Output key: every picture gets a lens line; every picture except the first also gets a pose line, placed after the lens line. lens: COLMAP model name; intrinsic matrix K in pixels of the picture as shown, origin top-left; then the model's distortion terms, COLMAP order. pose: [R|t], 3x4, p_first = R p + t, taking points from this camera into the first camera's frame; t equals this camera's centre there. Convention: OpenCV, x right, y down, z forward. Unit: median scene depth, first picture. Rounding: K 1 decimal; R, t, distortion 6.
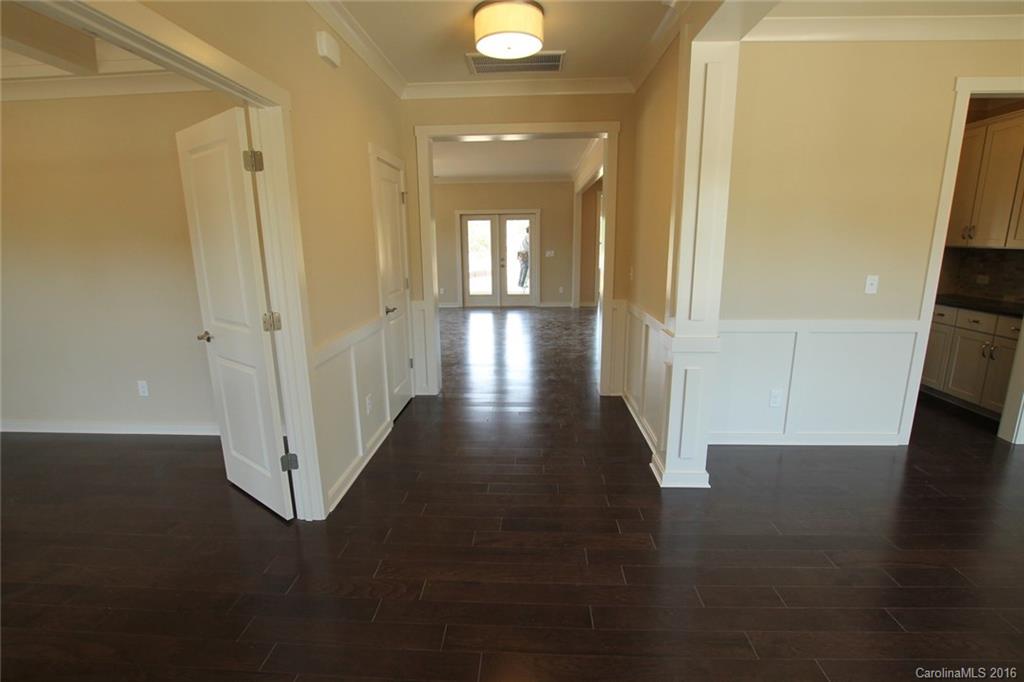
lens RADIAL K [[486.7, 0, 513.8], [0, 486.7, 345.6], [0, 0, 1]] dist [-0.014878, 0.001065]
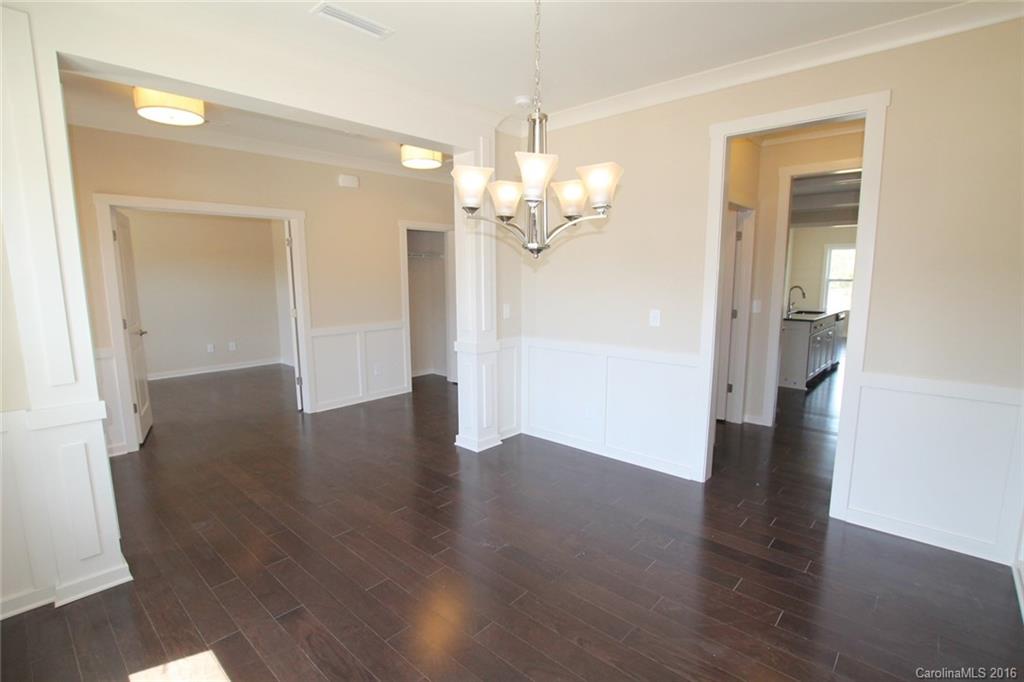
lens RADIAL K [[486.7, 0, 513.8], [0, 486.7, 345.6], [0, 0, 1]] dist [-0.014878, 0.001065]
pose [[0.777401, 0.106116, -0.619990, 1.060197], [-0.142922, 0.989685, -0.009818, -0.006154], [0.612553, 0.096243, 0.784549, -0.043189]]
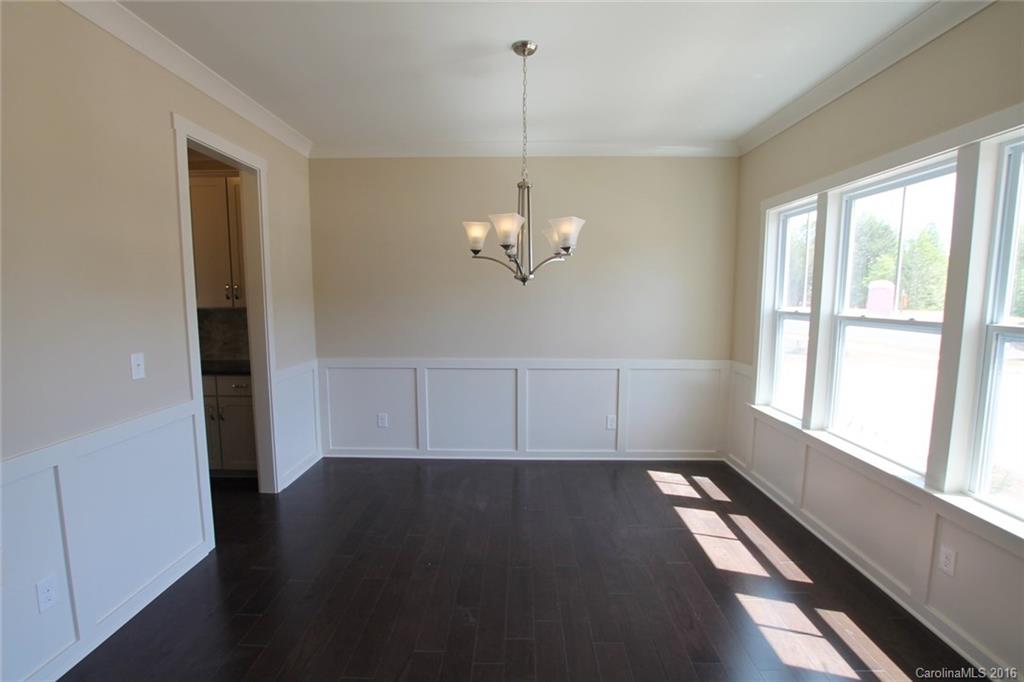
lens RADIAL K [[486.7, 0, 513.8], [0, 486.7, 345.6], [0, 0, 1]] dist [-0.014878, 0.001065]
pose [[-0.006707, -0.100589, 0.994905, 0.028926], [0.221788, 0.969998, 0.099566, -0.091926], [-0.975072, 0.221326, 0.015804, 0.399311]]
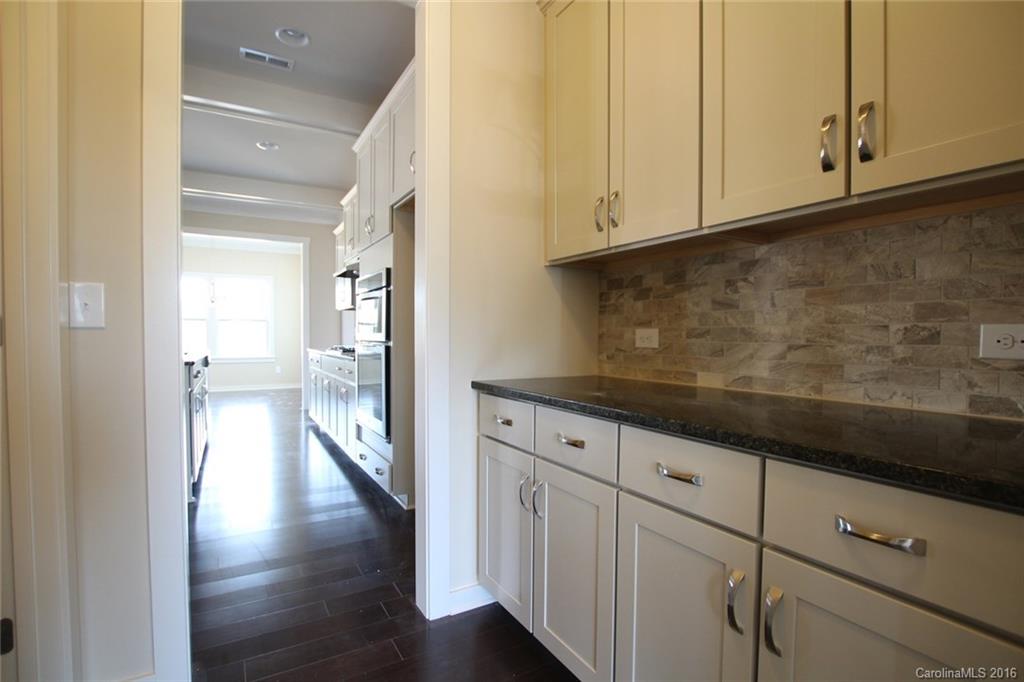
lens RADIAL K [[494.6, 0, 497.9], [0, 494.6, 345.4], [0, 0, 1]] dist [-0.015699, 0.000062]
pose [[0.854732, -0.000021, 0.519070, 0.826208], [0.099611, 0.981421, -0.163985, -0.094850], [-0.509423, 0.191868, 0.838853, 0.908781]]
